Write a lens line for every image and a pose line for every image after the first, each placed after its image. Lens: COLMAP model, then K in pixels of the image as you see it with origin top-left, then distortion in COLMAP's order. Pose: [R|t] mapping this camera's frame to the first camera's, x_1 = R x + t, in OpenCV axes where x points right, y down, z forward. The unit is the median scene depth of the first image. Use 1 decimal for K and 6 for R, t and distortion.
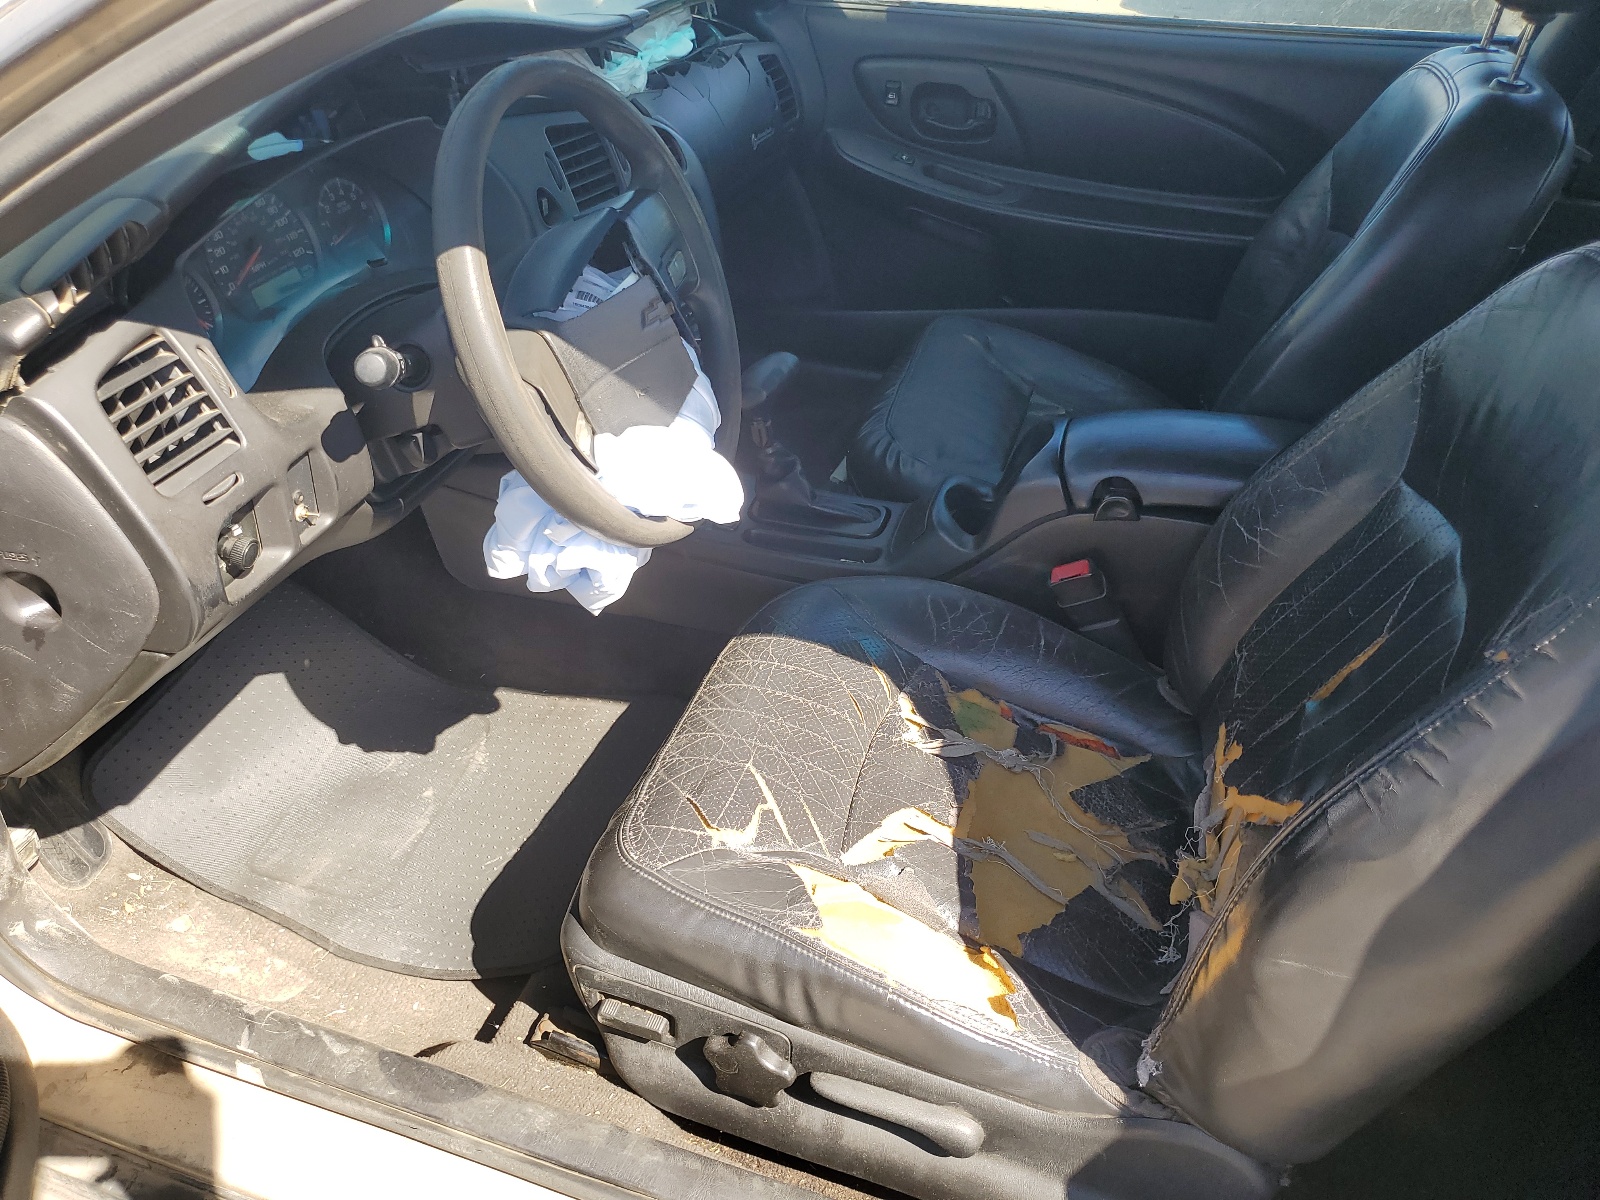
lens RADIAL K [[1258.0, 0, 798.6], [0, 1258.0, 674.8], [0, 0, 1]] dist [-0.001929, -0.002681]
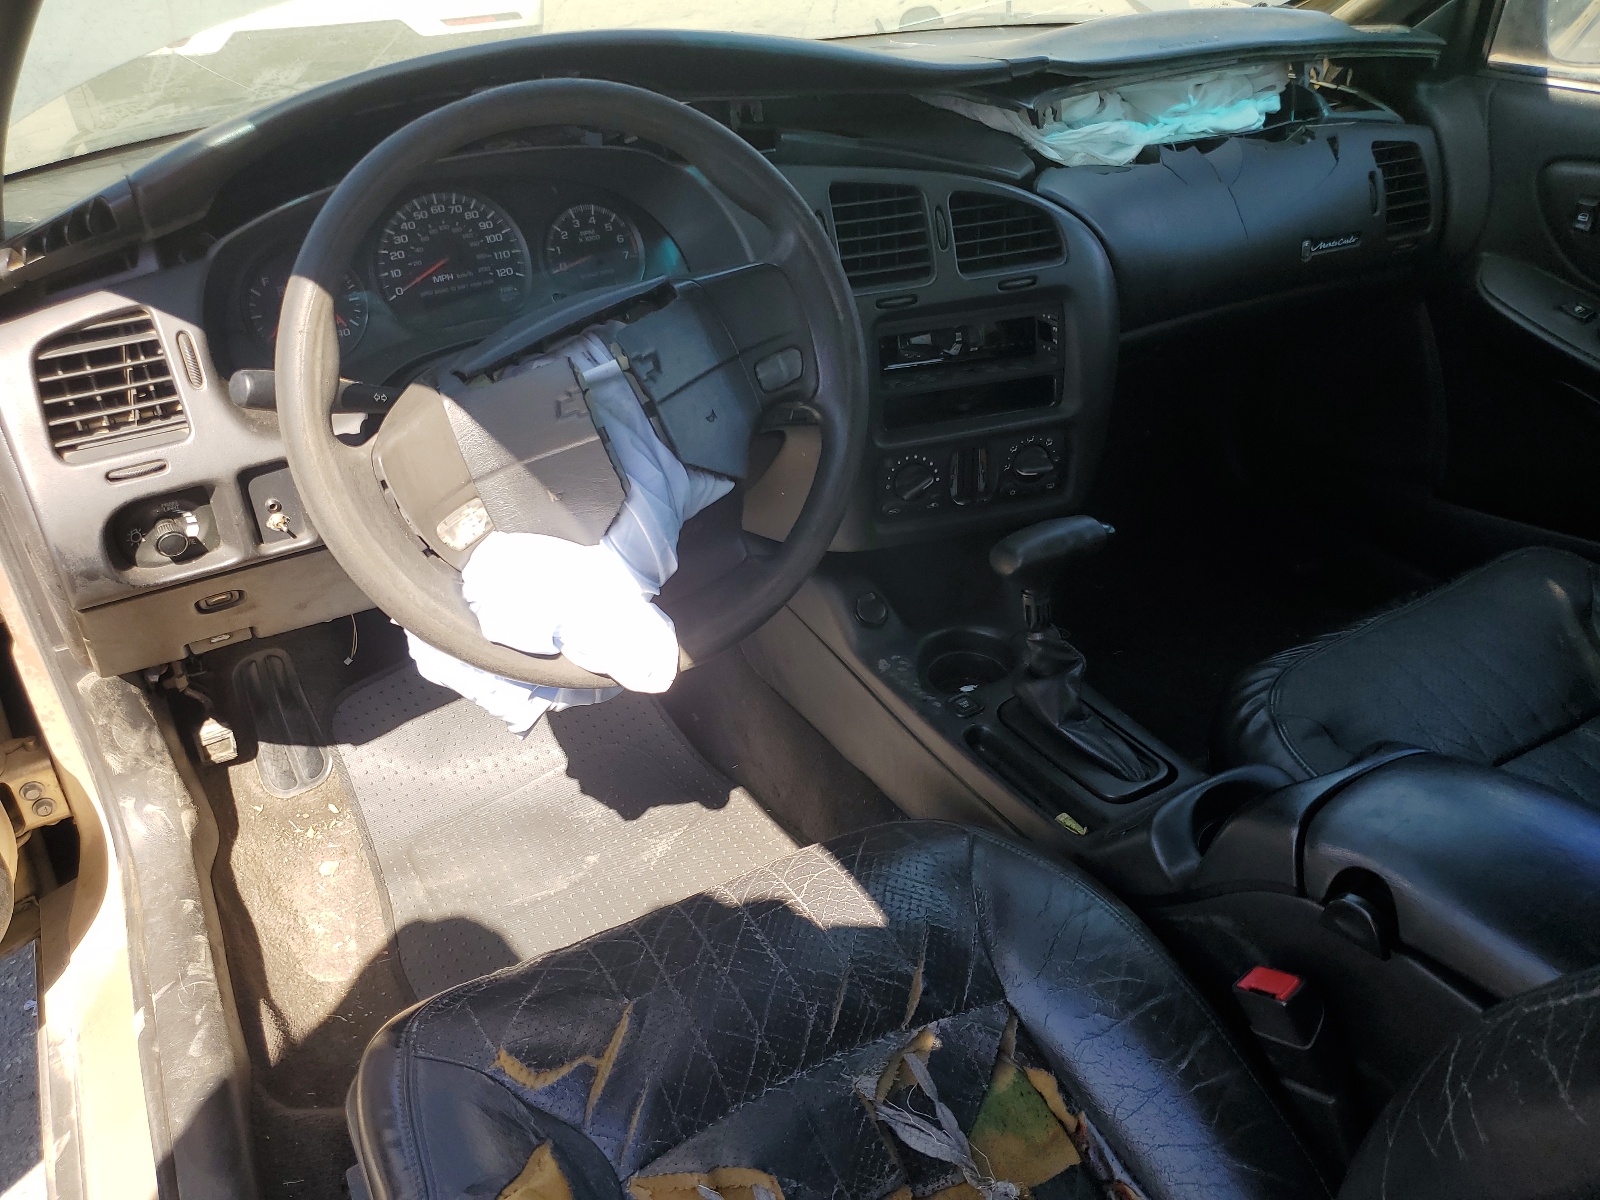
lens RADIAL K [[1258.0, 0, 798.6], [0, 1258.0, 674.8], [0, 0, 1]] dist [-0.001929, -0.002681]
pose [[0.709801, 0.343714, -0.614852, 0.376024], [-0.377090, 0.922674, 0.080471, -0.182076], [0.594967, 0.174736, 0.784526, 0.371821]]
